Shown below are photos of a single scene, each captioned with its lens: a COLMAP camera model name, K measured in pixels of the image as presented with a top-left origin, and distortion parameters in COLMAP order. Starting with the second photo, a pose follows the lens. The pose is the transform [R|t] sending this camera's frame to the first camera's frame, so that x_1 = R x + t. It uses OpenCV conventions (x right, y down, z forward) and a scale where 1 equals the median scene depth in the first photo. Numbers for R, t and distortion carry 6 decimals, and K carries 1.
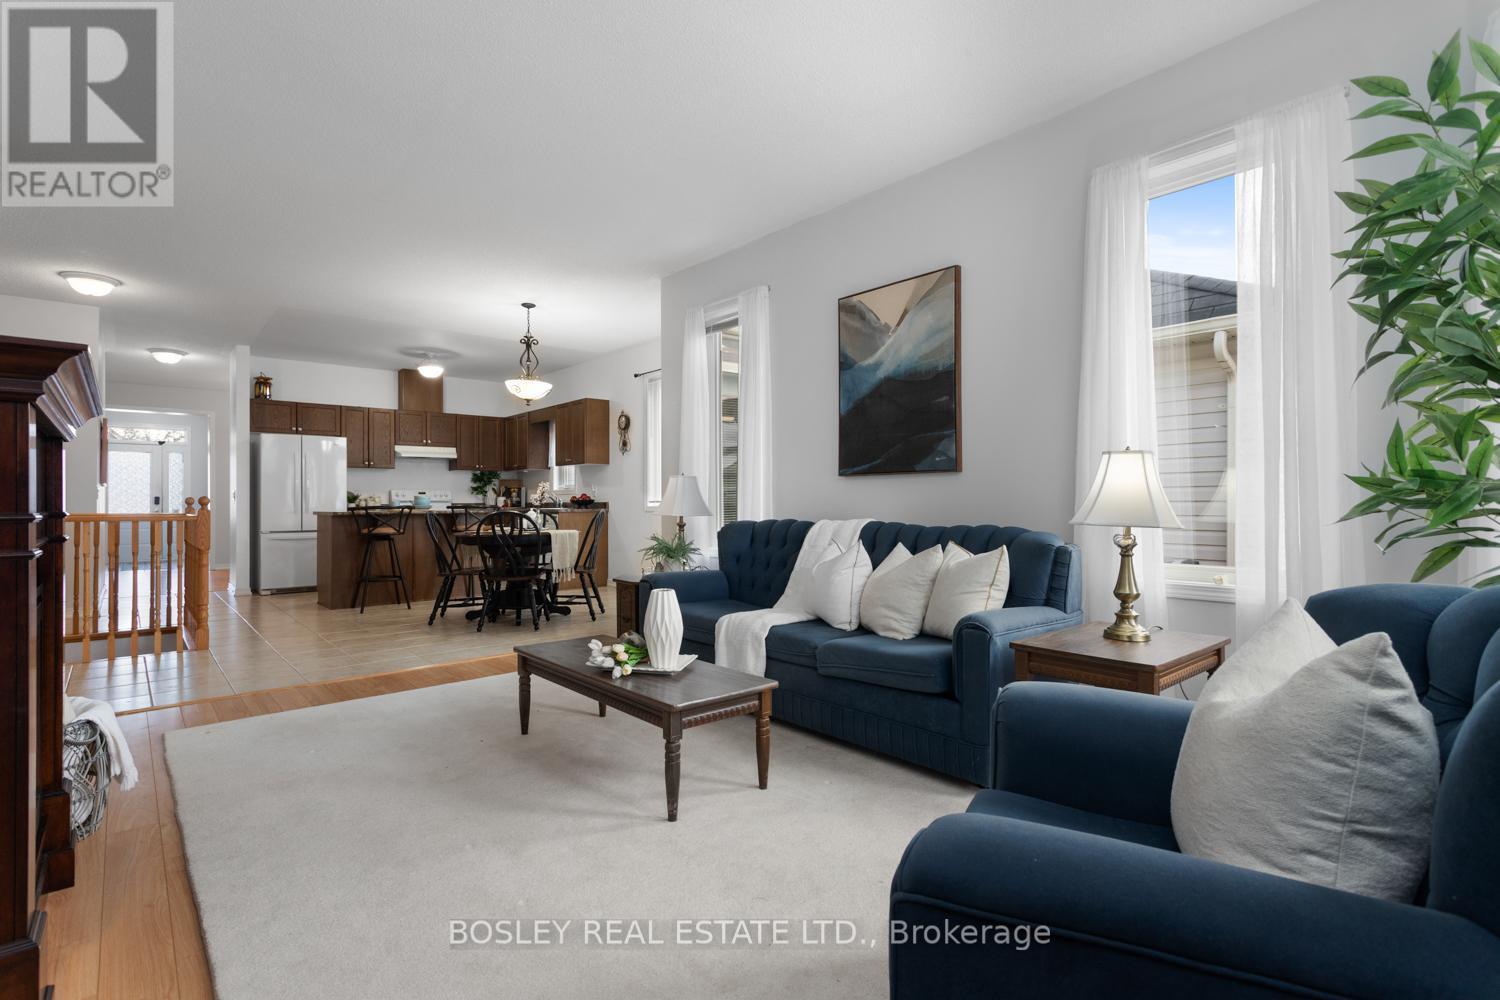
lens RADIAL K [[707.1, 0, 750.0], [0, 707.1, 500.0], [0, 0, 1]] dist [-0.002449, 0.000116]
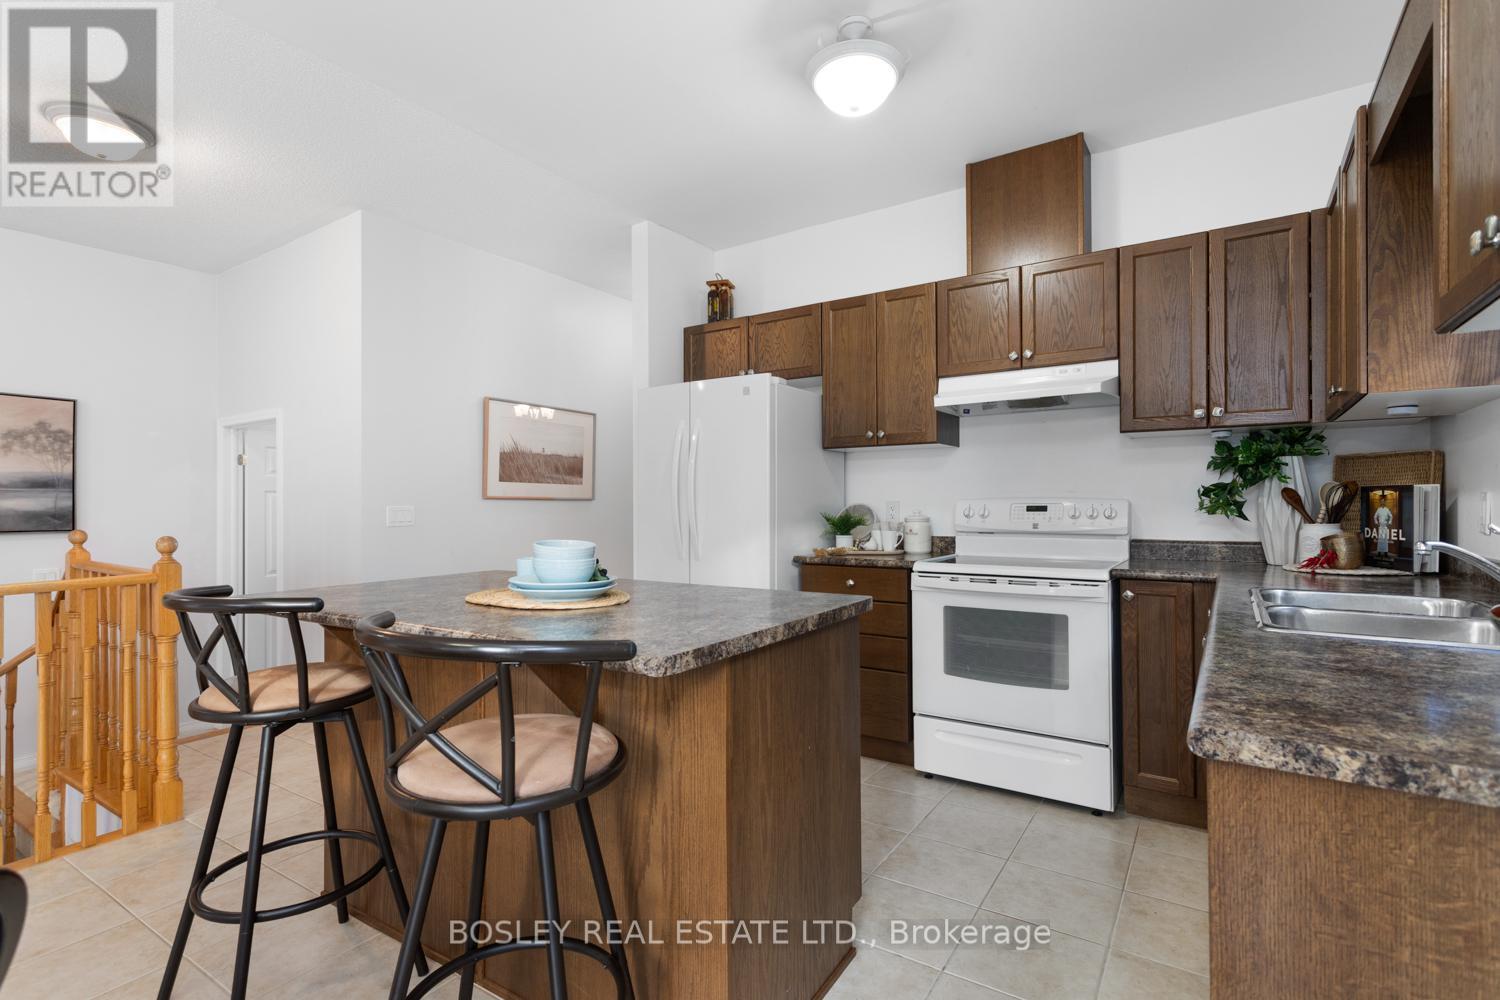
lens RADIAL K [[720.9, 0, 744.0], [0, 720.9, 499.1], [0, 0, 1]] dist [0.008695, 0.000641]
pose [[0.262431, 0.004159, -0.964942, -0.377748], [0.005332, 0.999969, 0.005760, -0.039662], [0.964936, -0.006657, 0.262401, 1.805767]]
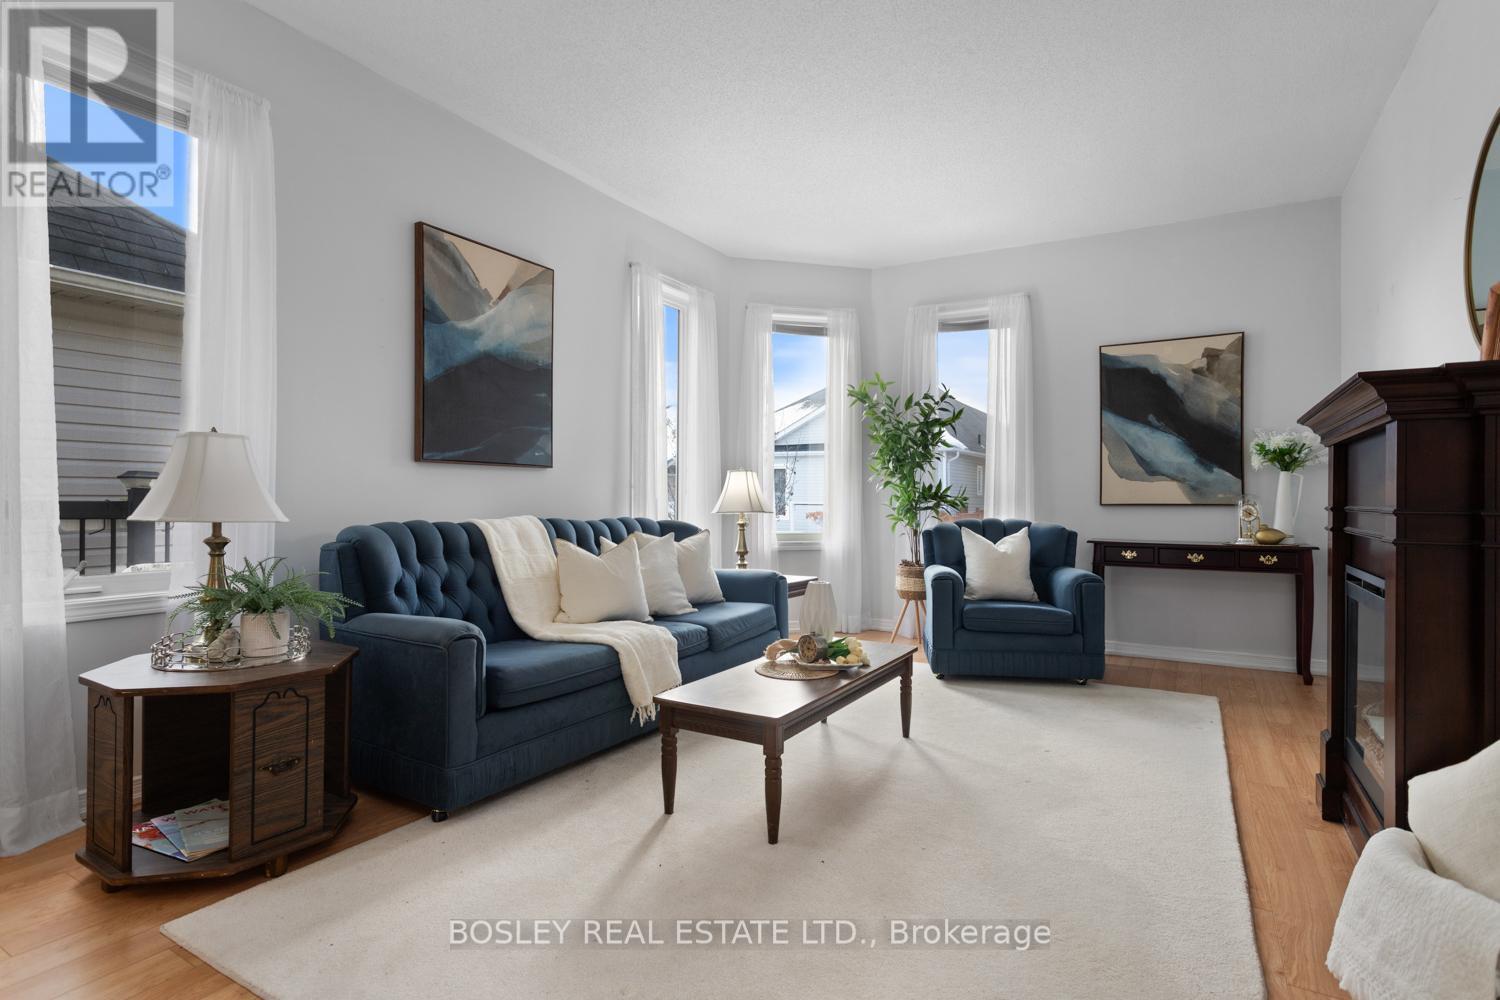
lens RADIAL K [[745.5, 0, 750.0], [0, 745.5, 500.0], [0, 0, 1]] dist [-0.003298, 0.000992]
pose [[-0.309146, 0.001955, 0.951013, -0.736725], [-0.007642, 0.999960, -0.004540, 0.007888], [-0.950984, -0.008672, -0.309119, 0.930875]]
